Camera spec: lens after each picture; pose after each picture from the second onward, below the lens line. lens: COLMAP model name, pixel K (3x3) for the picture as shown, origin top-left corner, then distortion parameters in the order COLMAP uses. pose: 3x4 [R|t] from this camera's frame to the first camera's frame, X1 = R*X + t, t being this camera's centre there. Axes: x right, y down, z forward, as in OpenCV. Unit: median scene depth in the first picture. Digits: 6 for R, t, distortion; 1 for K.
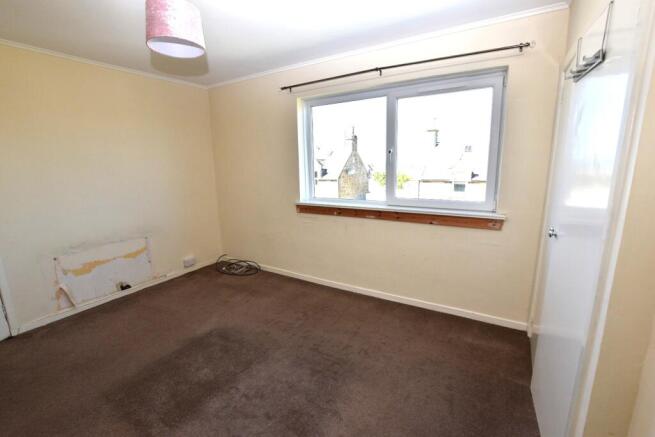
lens RADIAL K [[291.3, 0, 327.5], [0, 291.3, 218.5], [0, 0, 1]] dist [-0.024962, 0.000193]
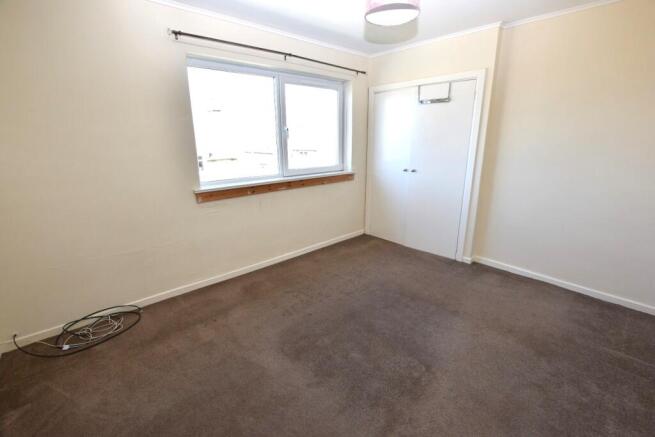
lens RADIAL K [[291.3, 0, 327.5], [0, 291.3, 218.5], [0, 0, 1]] dist [-0.024962, 0.000193]
pose [[0.277177, -0.235514, 0.931507, -0.858487], [0.188500, 0.963982, 0.187635, -0.070887], [-0.942147, 0.123581, 0.311588, 0.507127]]
